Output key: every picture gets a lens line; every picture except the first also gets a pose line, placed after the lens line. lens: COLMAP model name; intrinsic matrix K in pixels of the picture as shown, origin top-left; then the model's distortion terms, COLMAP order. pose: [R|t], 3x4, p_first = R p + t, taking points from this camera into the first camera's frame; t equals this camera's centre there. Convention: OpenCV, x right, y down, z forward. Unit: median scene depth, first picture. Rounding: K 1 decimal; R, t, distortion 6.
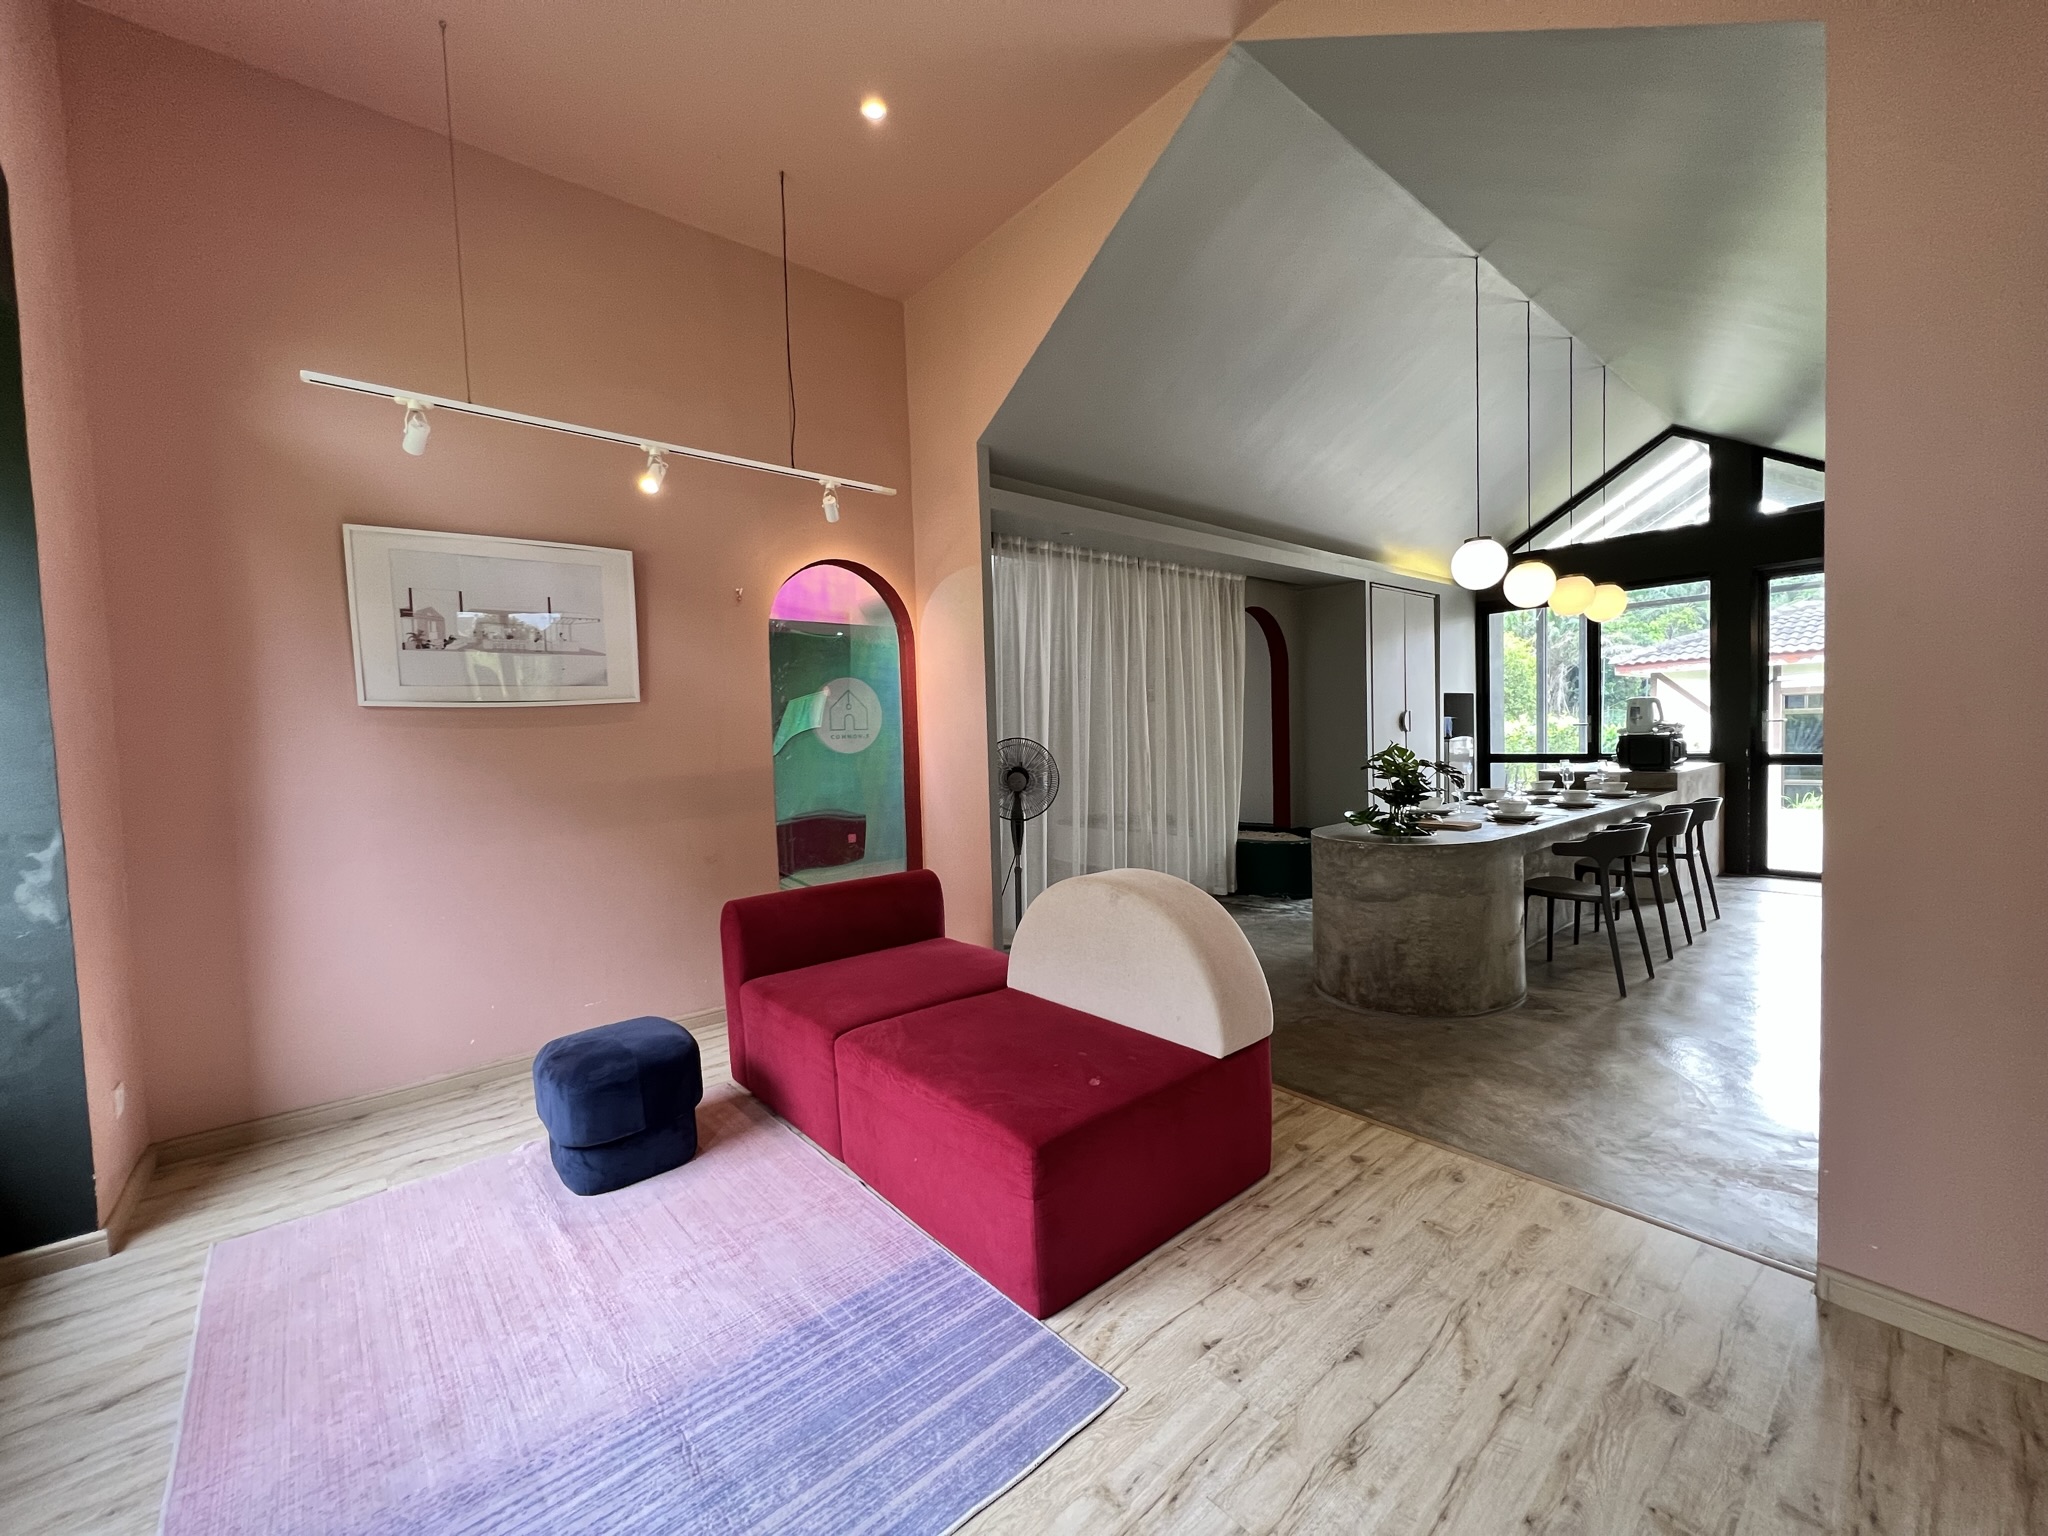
lens RADIAL K [[818.5, 0, 1024.5], [0, 818.5, 764.8], [0, 0, 1]] dist [0.002582, 0.000286]
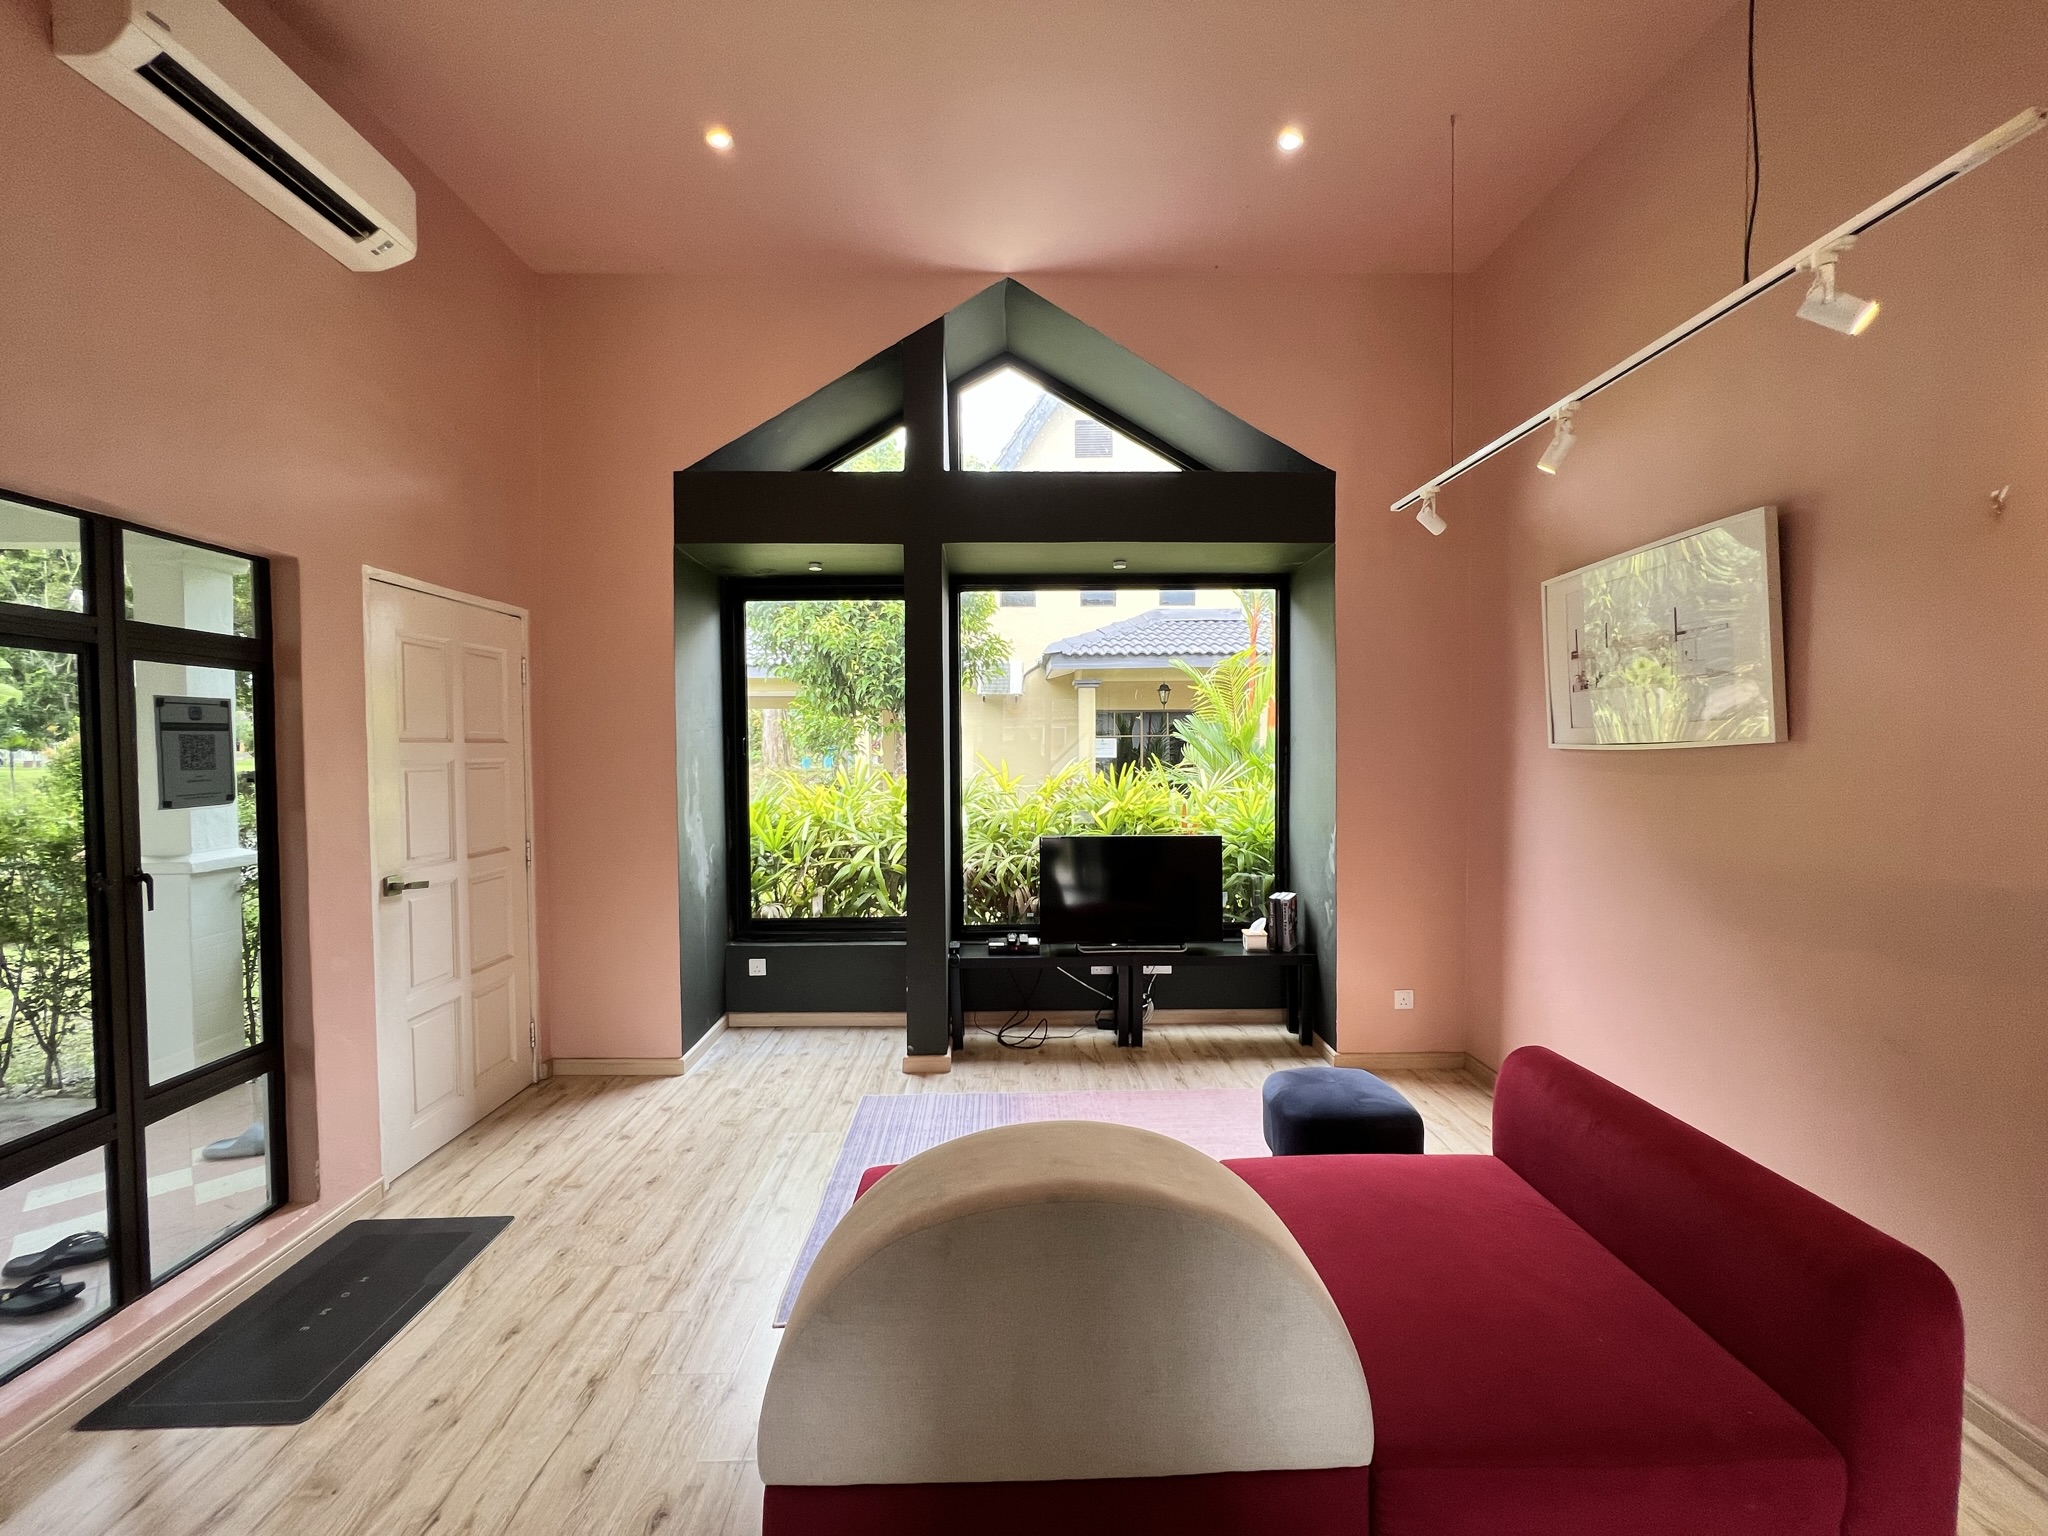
lens RADIAL K [[834.0, 0, 1016.0], [0, 834.0, 778.0], [0, 0, 1]] dist [0.001283, 0.000334]
pose [[-0.641938, 0.063468, -0.764125, 0.338718], [-0.008926, 0.995882, 0.090216, -0.091504], [0.766705, 0.064733, -0.638728, 0.849596]]
